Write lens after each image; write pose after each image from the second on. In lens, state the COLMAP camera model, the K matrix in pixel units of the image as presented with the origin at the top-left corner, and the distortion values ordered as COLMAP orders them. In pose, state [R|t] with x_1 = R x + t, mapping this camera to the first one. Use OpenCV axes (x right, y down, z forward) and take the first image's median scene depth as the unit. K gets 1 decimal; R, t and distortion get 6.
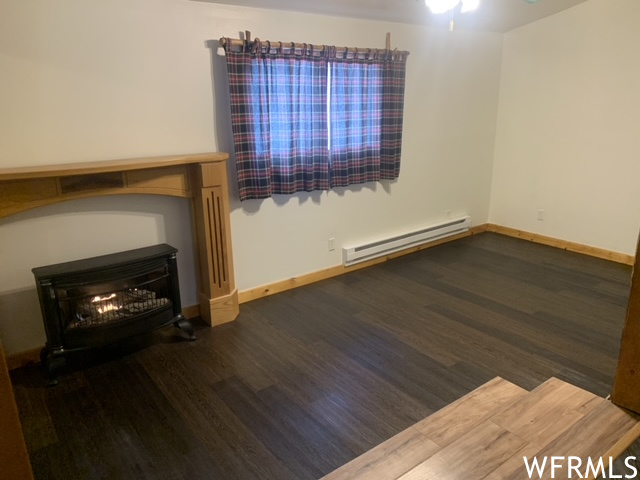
lens RADIAL K [[490.2, 0, 320.6], [0, 490.2, 240.6], [0, 0, 1]] dist [0.048553, -0.060574]
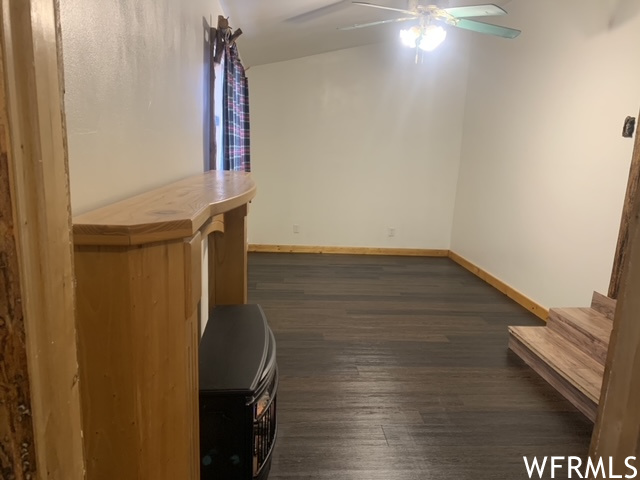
lens RADIAL K [[490.2, 0, 319.4], [0, 490.2, 241.0], [0, 0, 1]] dist [0.048553, -0.060574]
pose [[0.544545, -0.133722, 0.828003, -0.616145], [0.198992, 0.979620, 0.027339, -0.054982], [-0.814784, 0.149879, 0.560056, 0.394274]]
